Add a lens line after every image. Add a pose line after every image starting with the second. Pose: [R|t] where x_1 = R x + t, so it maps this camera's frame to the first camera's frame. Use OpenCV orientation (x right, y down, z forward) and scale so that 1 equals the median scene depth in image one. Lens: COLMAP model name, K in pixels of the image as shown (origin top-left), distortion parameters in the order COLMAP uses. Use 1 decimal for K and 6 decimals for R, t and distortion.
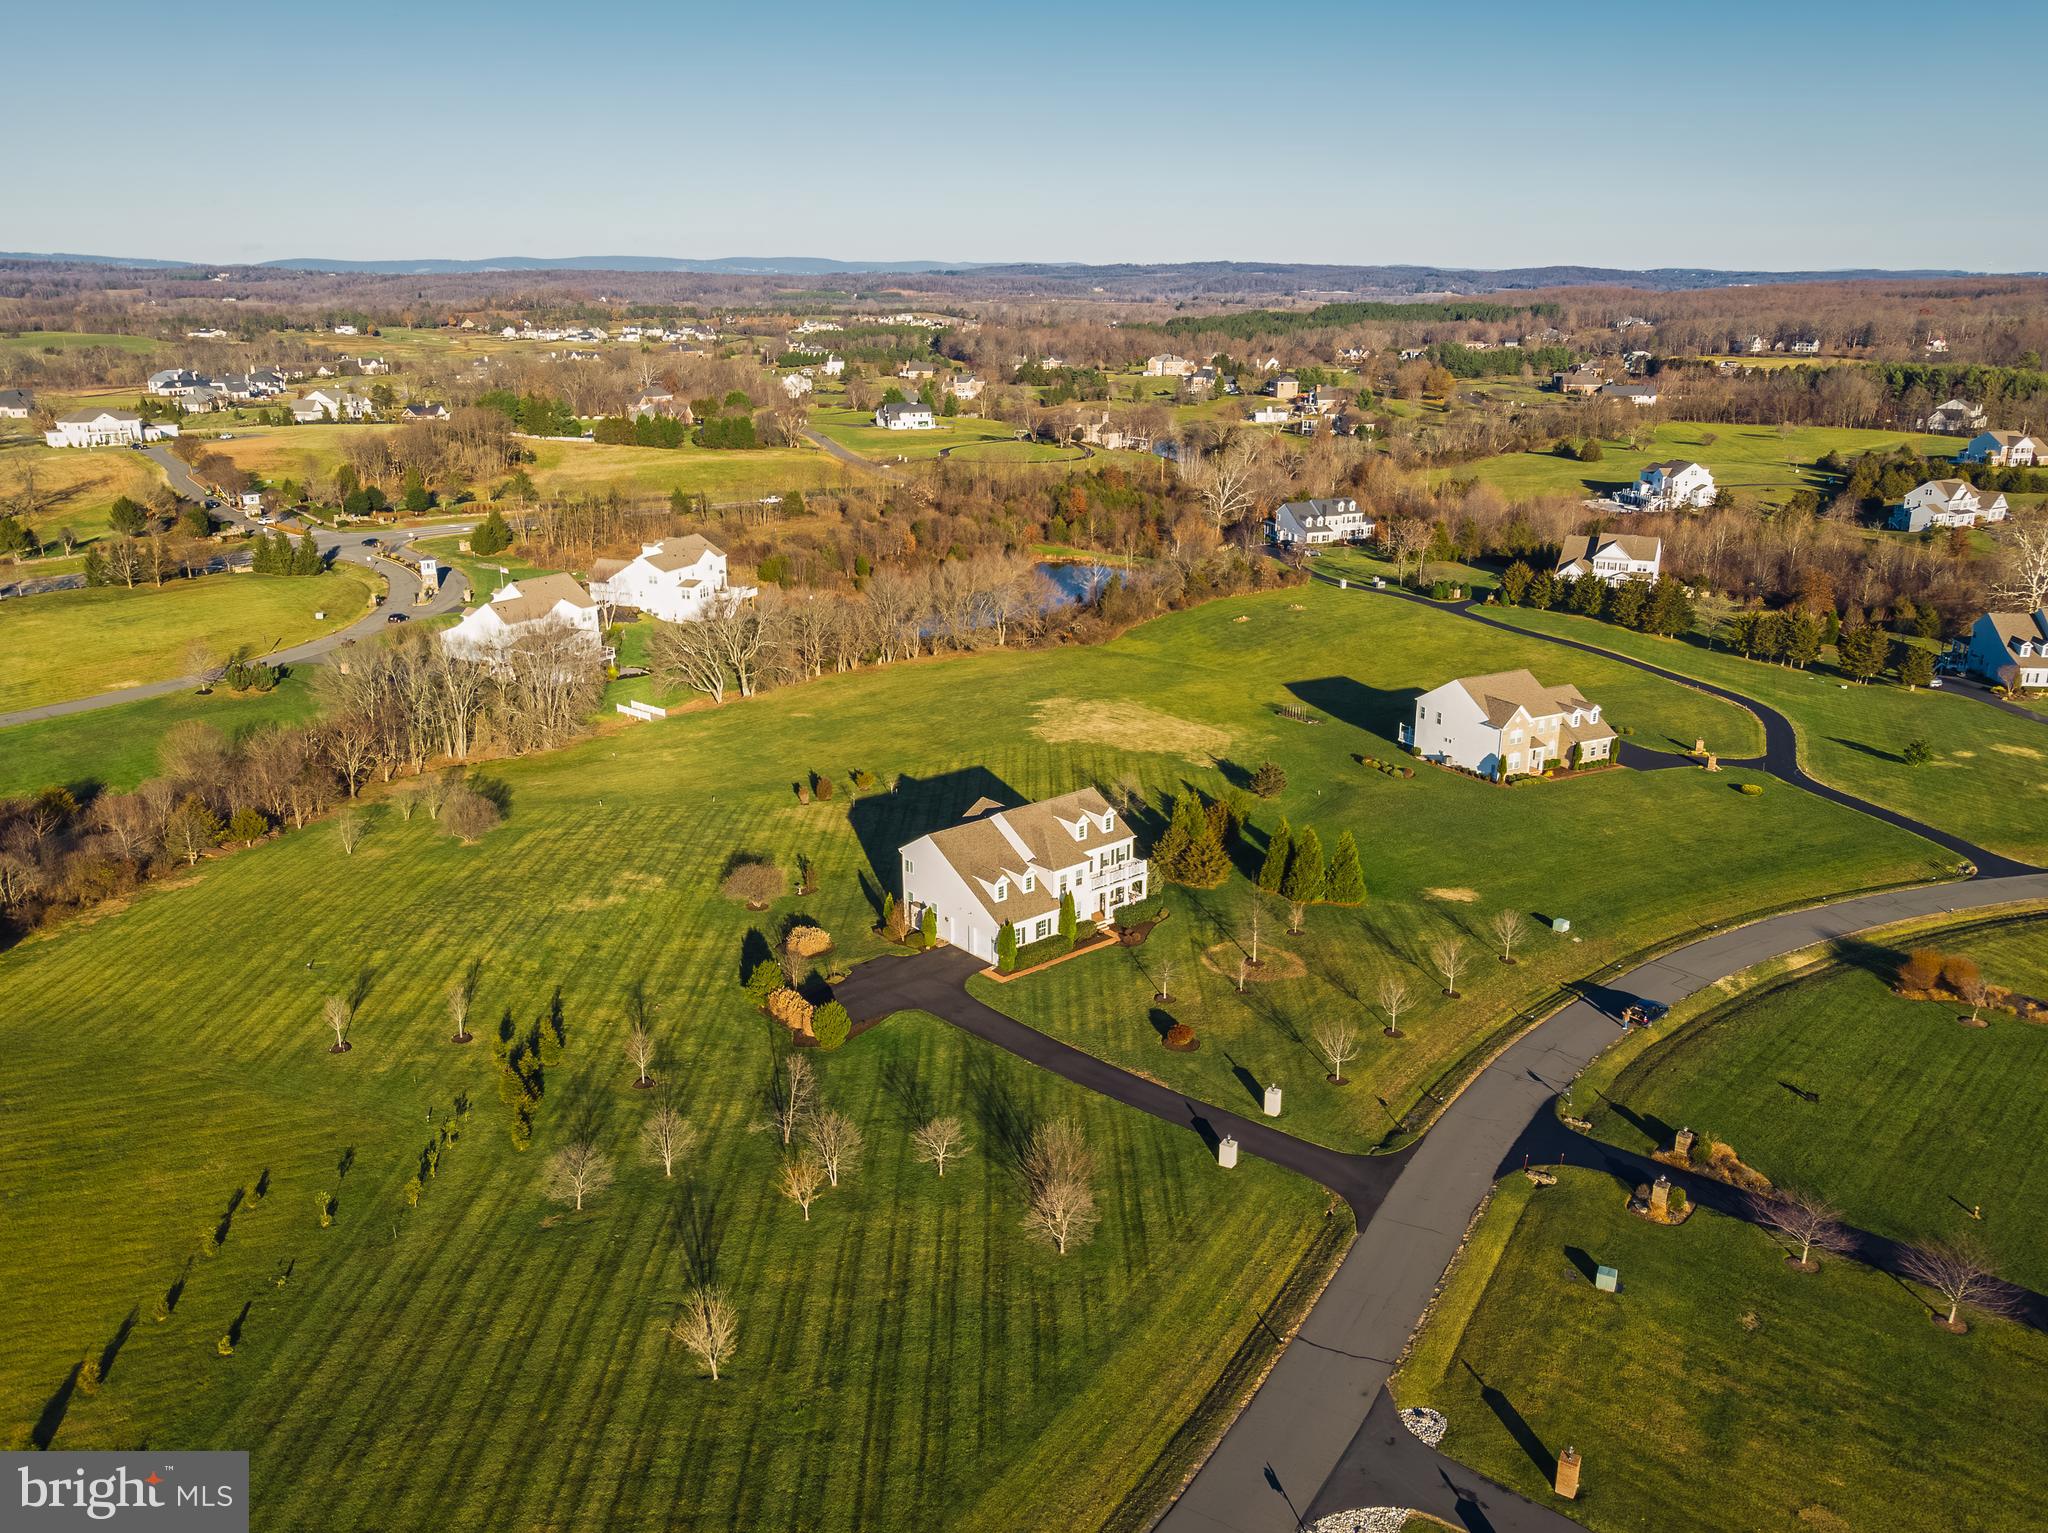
lens RADIAL K [[1571.6, 0, 1032.9], [0, 1571.6, 767.4], [0, 0, 1]] dist [-0.006618, -0.005667]
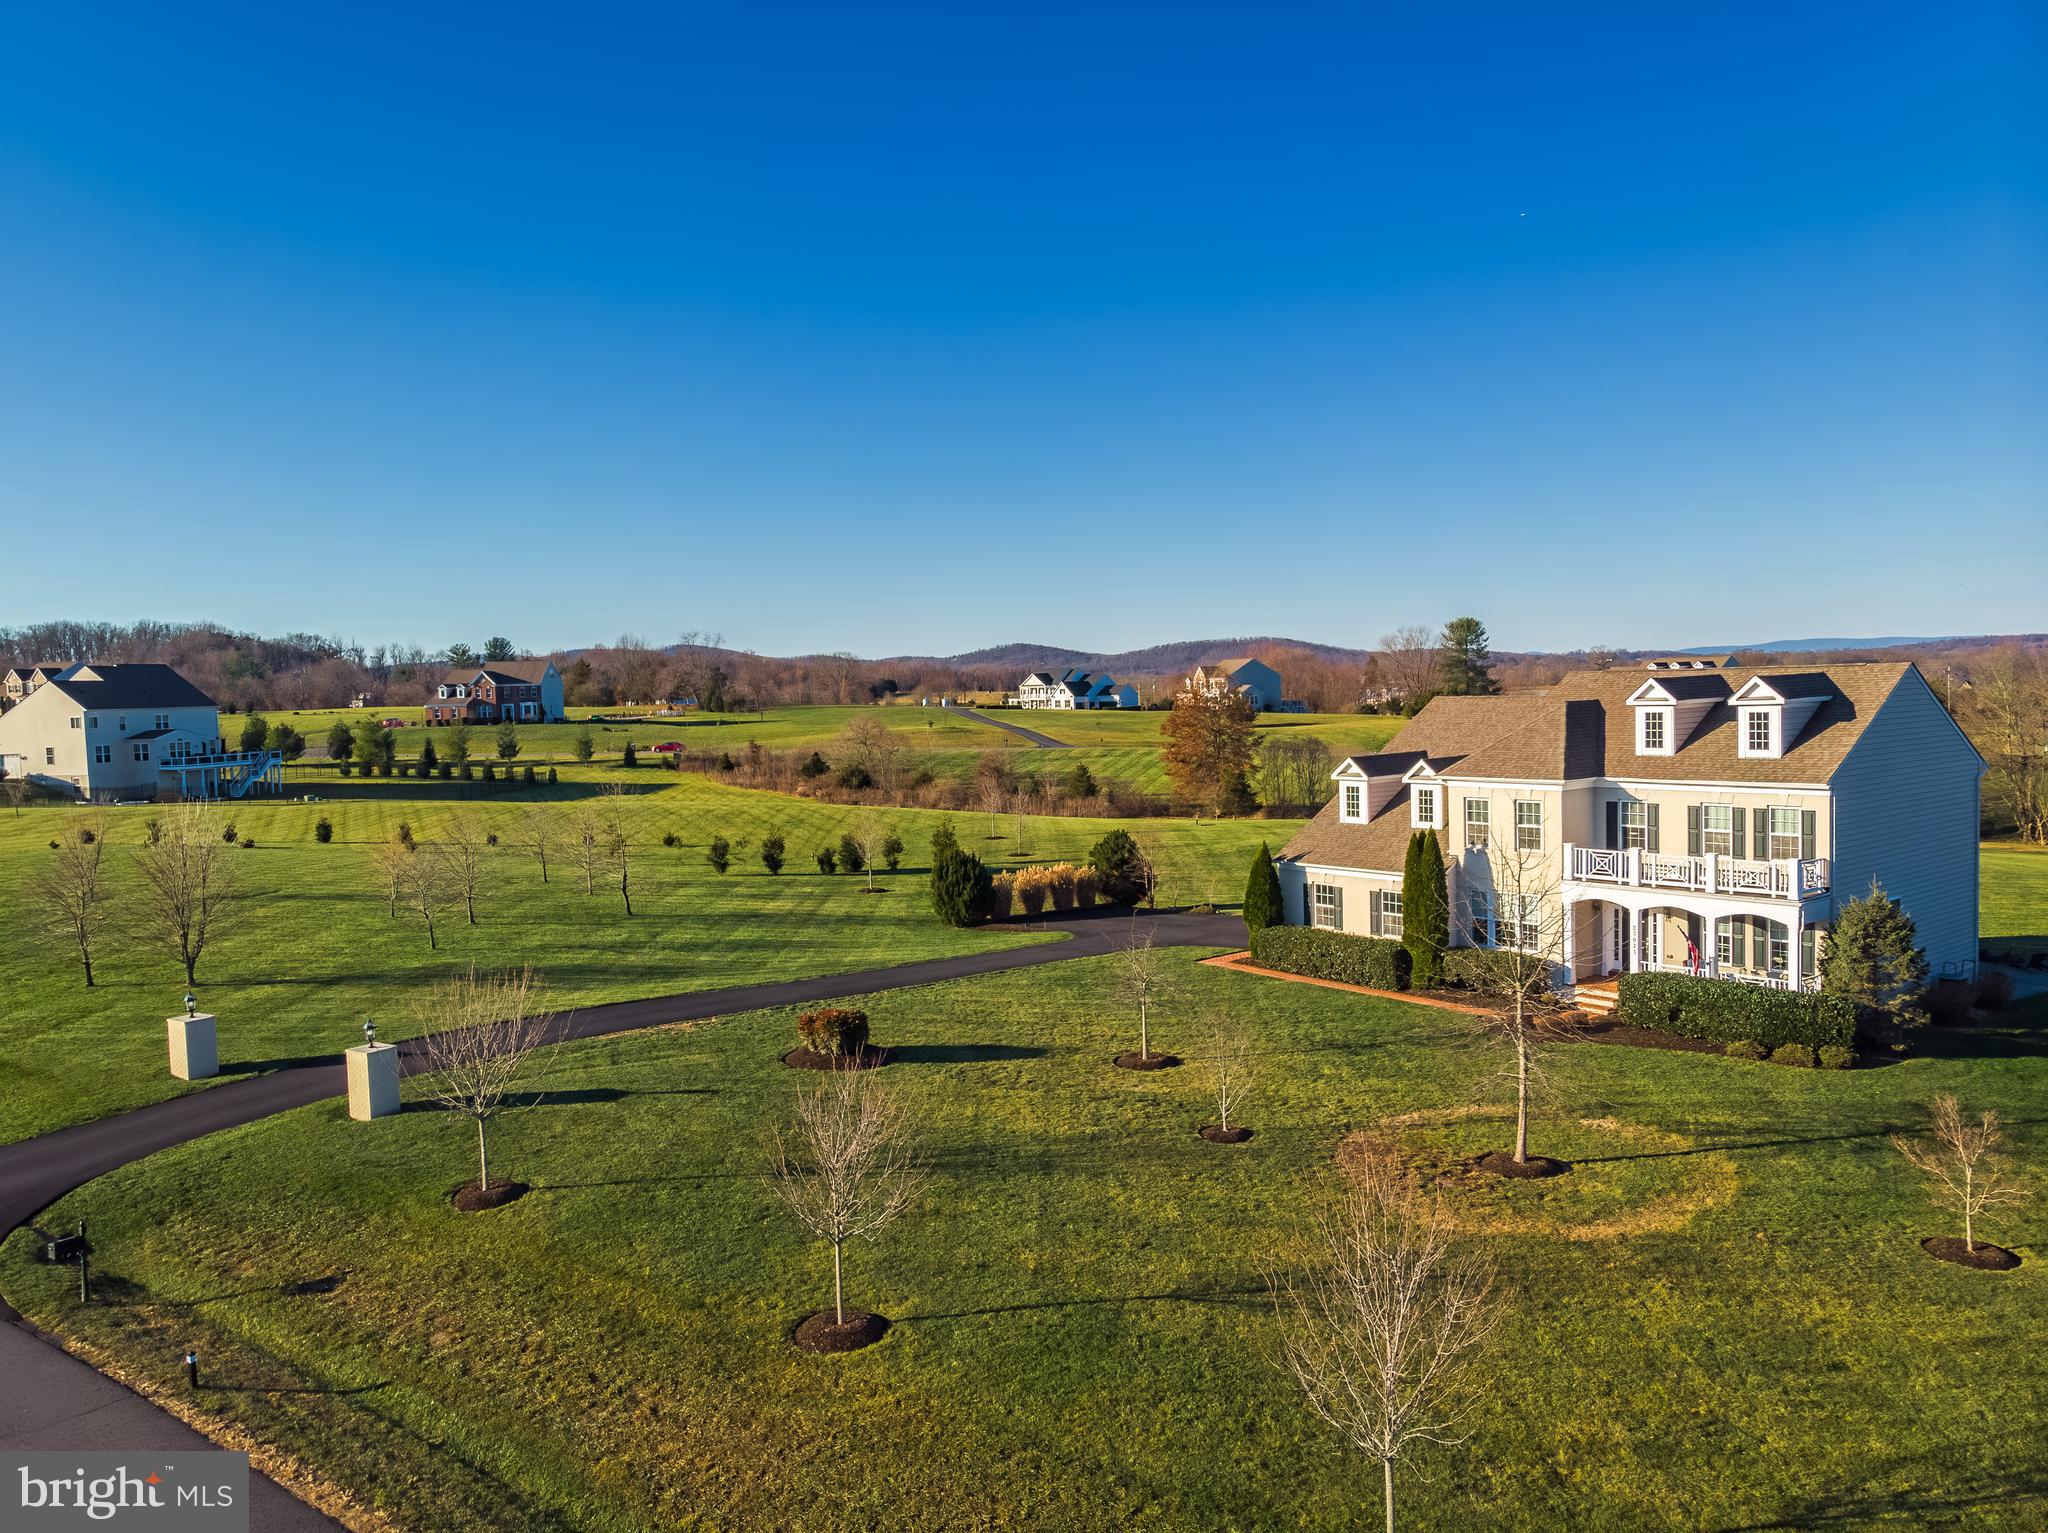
lens RADIAL K [[1513.7, 0, 1035.1], [0, 1513.7, 763.0], [0, 0, 1]] dist [-0.000186, -0.005019]
pose [[-0.037706, 0.048197, -0.998126, 0.181739], [-0.270551, 0.961039, 0.056627, 0.032580], [0.961967, 0.272179, -0.023197, 0.430716]]
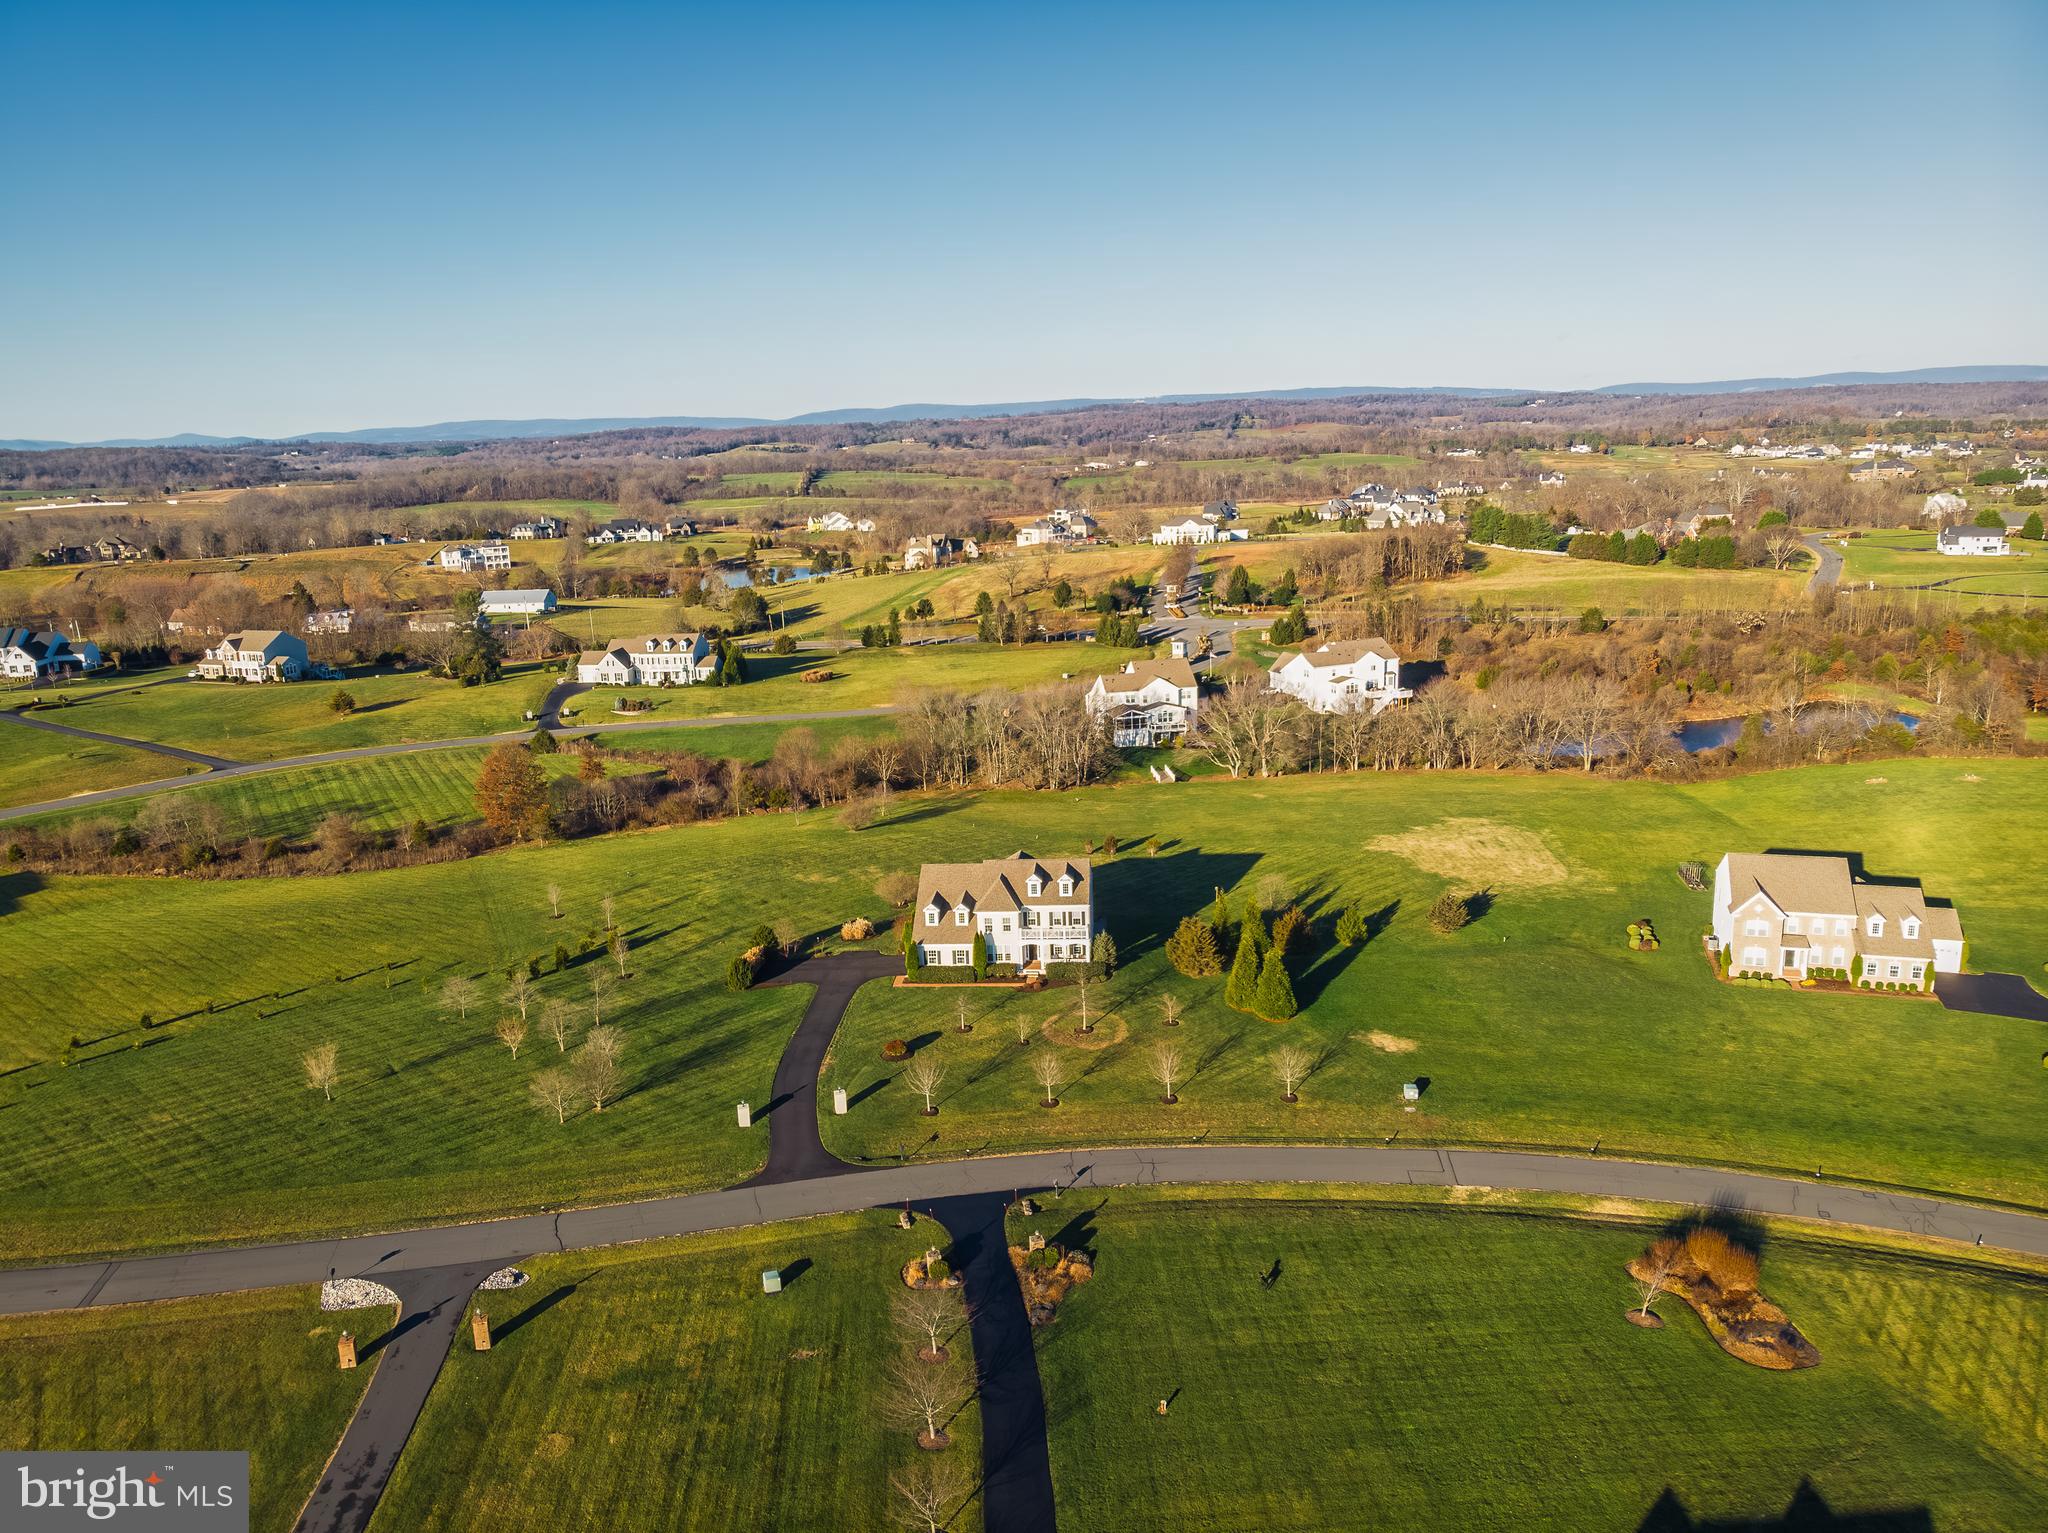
lens RADIAL K [[1513.7, 0, 1035.1], [0, 1513.7, 763.0], [0, 0, 1]] dist [-0.000186, -0.005019]
pose [[0.706825, 0.130209, -0.695301, 0.389502], [-0.176131, 0.984352, 0.005290, -0.027449], [0.685110, 0.118726, 0.718699, 0.092444]]
